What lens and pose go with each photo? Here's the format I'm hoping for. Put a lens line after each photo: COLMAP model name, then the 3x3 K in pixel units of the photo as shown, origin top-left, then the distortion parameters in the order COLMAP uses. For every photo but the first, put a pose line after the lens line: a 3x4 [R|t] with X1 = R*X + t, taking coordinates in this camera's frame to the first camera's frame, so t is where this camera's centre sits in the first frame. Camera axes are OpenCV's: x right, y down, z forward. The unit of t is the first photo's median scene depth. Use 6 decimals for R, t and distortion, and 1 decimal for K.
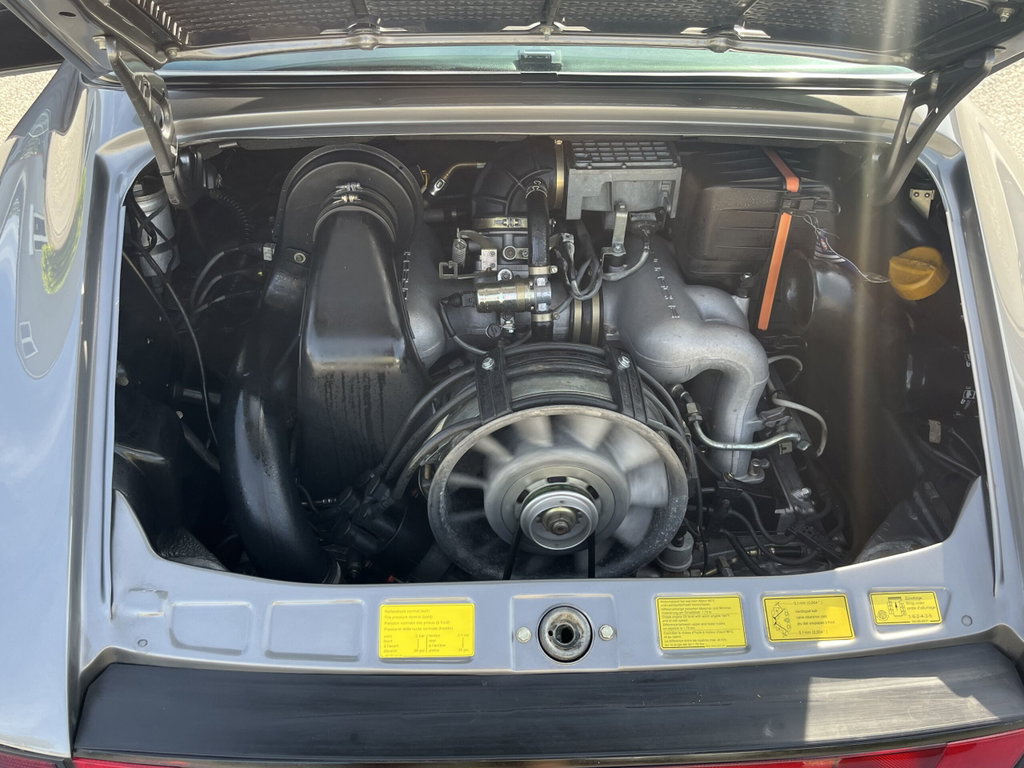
lens RADIAL K [[890.4, 0, 512.4], [0, 890.4, 386.1], [0, 0, 1]] dist [0.028782, -0.017088]
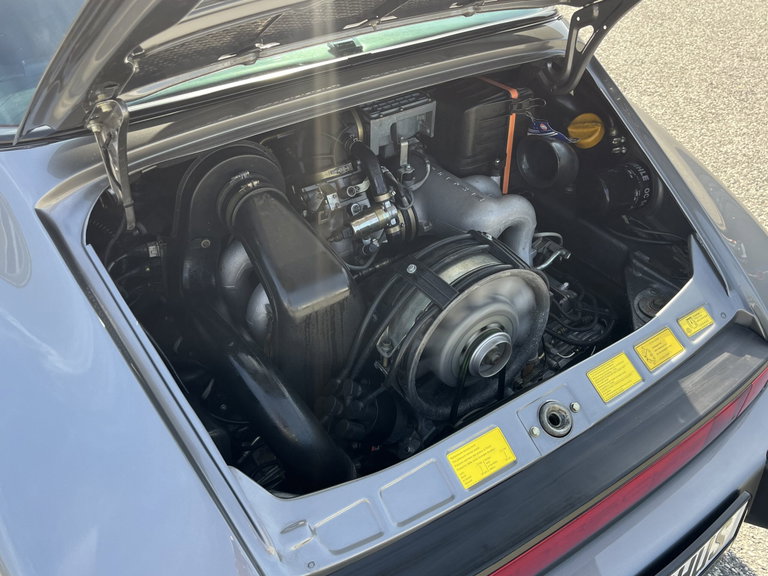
lens RADIAL K [[667.8, 0, 384.3], [0, 667.8, 286.5], [0, 0, 1]] dist [0.028782, -0.017088]
pose [[0.856474, -0.338467, 0.389733, -0.449281], [0.328366, 0.939805, 0.094568, -0.105065], [-0.398281, 0.046980, 0.916059, 0.071437]]
